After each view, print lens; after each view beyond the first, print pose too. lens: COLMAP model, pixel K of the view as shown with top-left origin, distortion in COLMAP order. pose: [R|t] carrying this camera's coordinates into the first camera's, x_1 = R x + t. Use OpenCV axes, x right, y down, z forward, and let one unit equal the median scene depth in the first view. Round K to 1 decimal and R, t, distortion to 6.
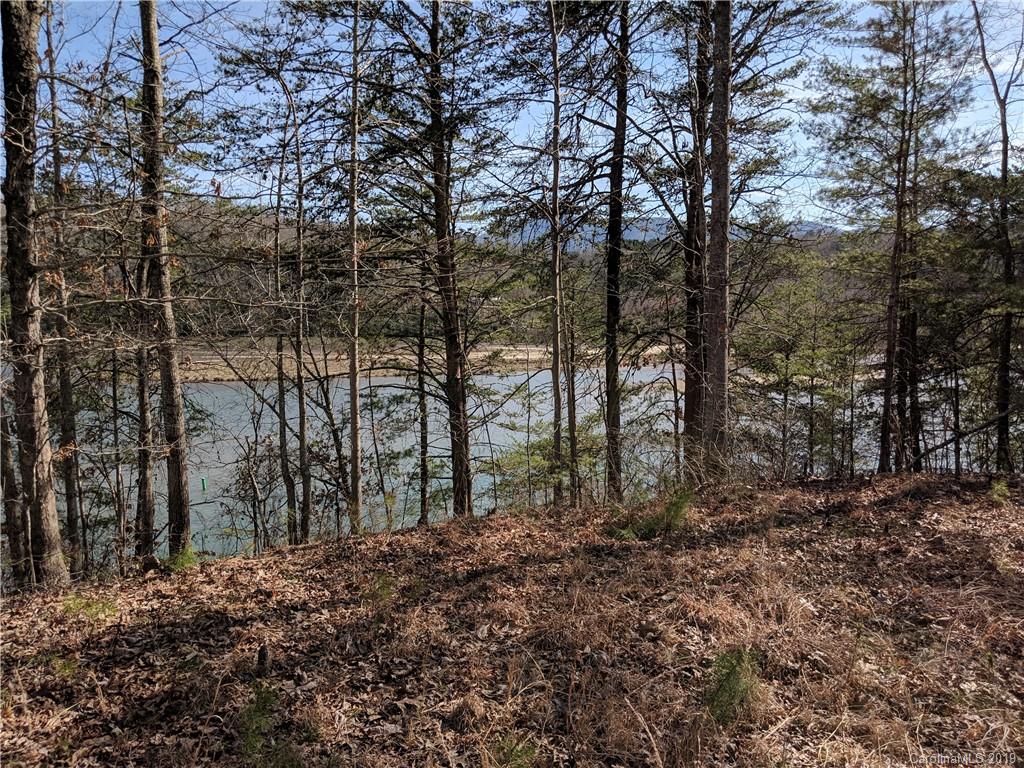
lens RADIAL K [[800.9, 0, 513.8], [0, 800.9, 382.9], [0, 0, 1]] dist [0.006309, 0.002847]
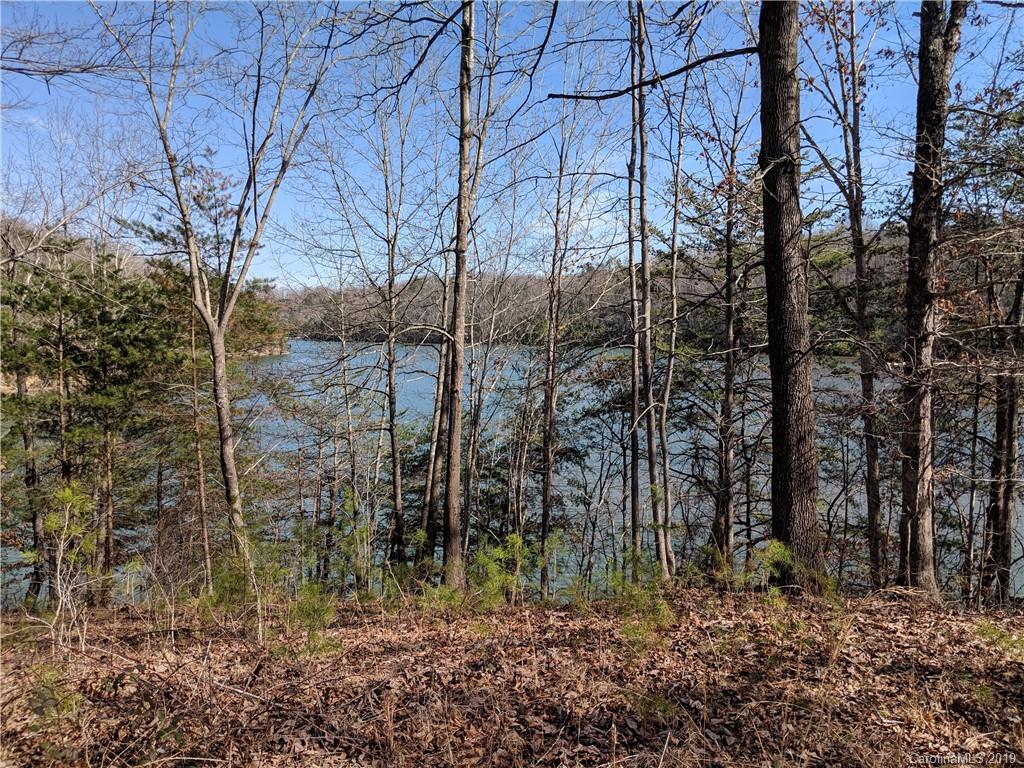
lens RADIAL K [[800.9, 0, 513.1], [0, 800.9, 384.0], [0, 0, 1]] dist [0.006309, 0.002847]
pose [[0.637437, 0.058296, -0.768294, -0.132251], [-0.069615, 0.997413, 0.017923, -0.007639], [0.767351, 0.042060, 0.639846, -0.087055]]
